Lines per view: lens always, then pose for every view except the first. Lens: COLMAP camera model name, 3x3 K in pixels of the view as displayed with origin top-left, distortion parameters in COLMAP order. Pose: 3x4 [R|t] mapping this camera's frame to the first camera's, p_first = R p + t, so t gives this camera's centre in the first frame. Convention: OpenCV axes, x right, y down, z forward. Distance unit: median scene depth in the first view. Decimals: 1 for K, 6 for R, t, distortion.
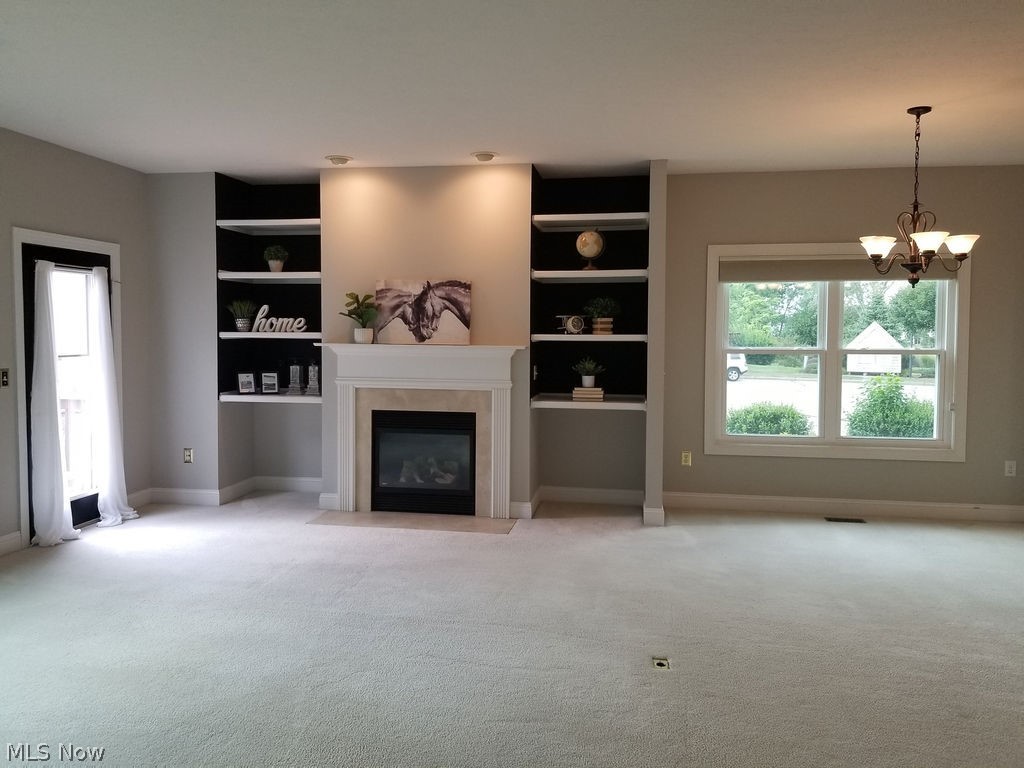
lens RADIAL K [[802.8, 0, 508.5], [0, 802.8, 376.2], [0, 0, 1]] dist [0.075598, -0.115674]
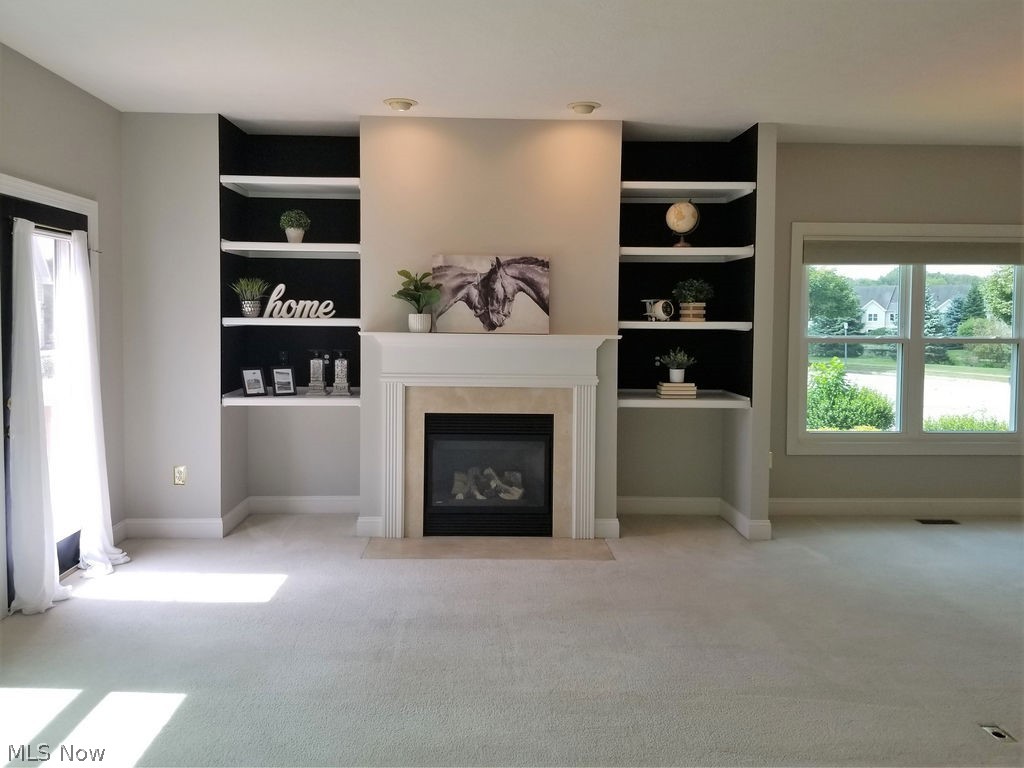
lens RADIAL K [[815.3, 0, 498.1], [0, 815.3, 360.8], [0, 0, 1]] dist [0.086419, -0.137586]
pose [[0.981358, -0.007504, 0.192042, -0.261094], [0.007767, 0.999970, -0.000620, -0.010491], [-0.192031, 0.002100, 0.981387, 0.171029]]
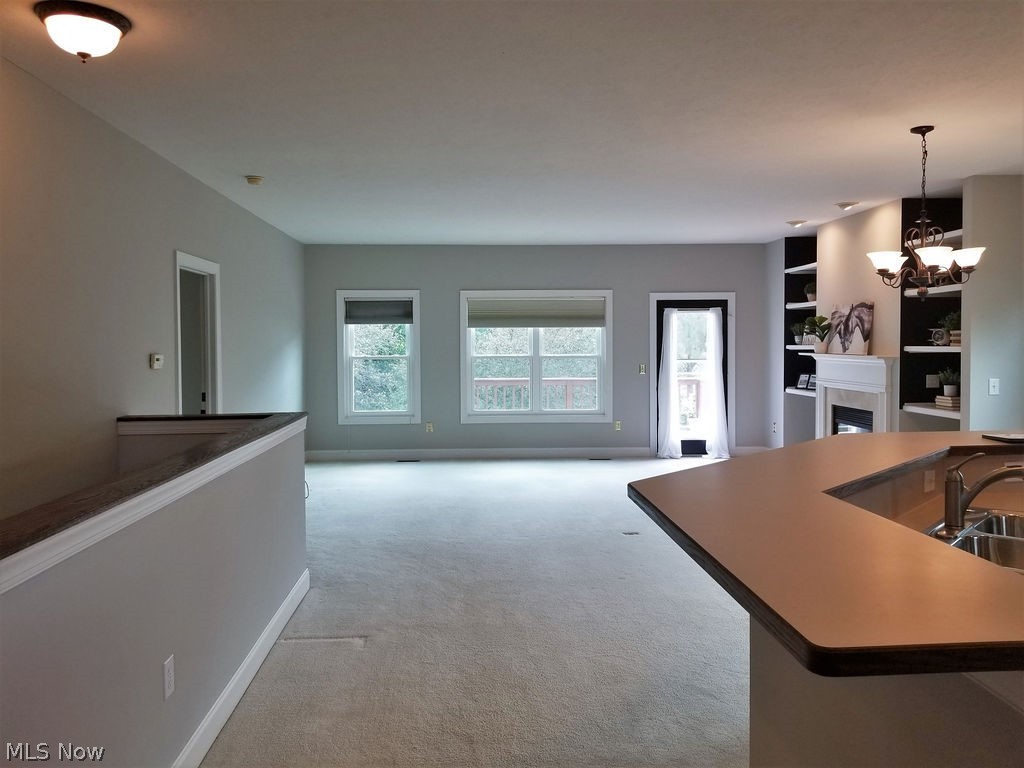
lens RADIAL K [[815.3, 0, 498.1], [0, 815.3, 360.8], [0, 0, 1]] dist [0.086419, -0.137586]
pose [[0.203979, 0.015345, -0.978855, 1.046105], [-0.048701, 0.998798, 0.005509, -0.009573], [0.977763, 0.046547, 0.204481, 0.198184]]
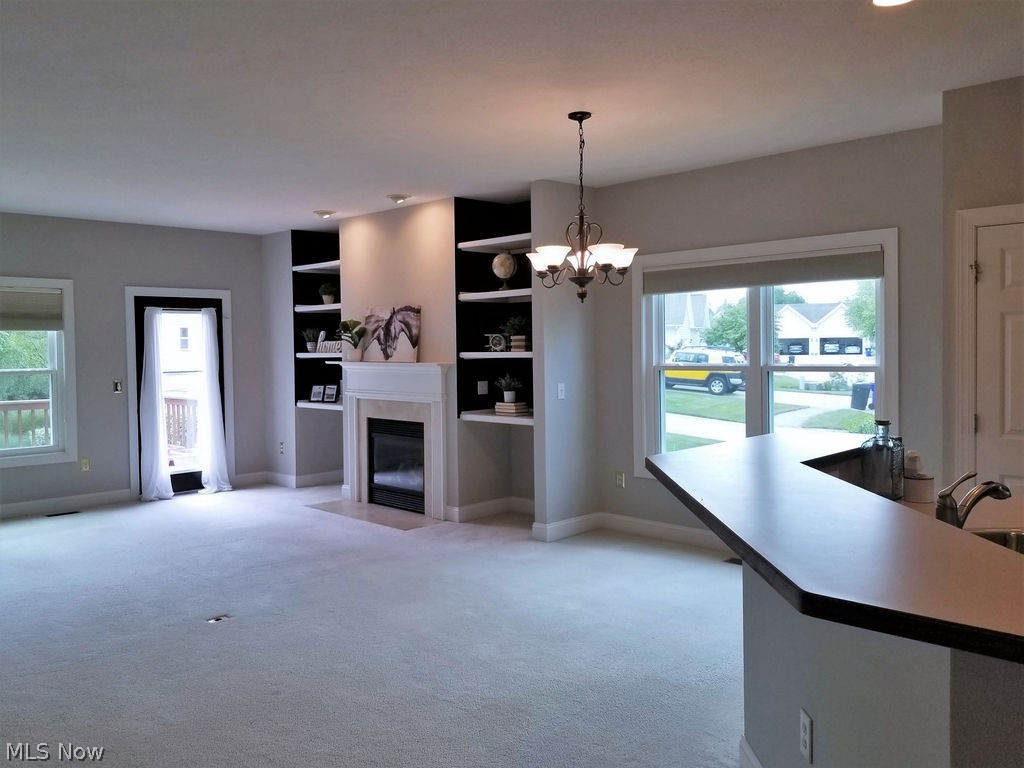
lens RADIAL K [[852.1, 0, 511.0], [0, 852.1, 373.0], [0, 0, 1]] dist [0.069534, -0.002129]
pose [[0.809437, 0.002353, -0.587202, 0.754905], [-0.014237, 0.999777, -0.015619, -0.006903], [0.587034, 0.021003, 0.809289, 0.106893]]
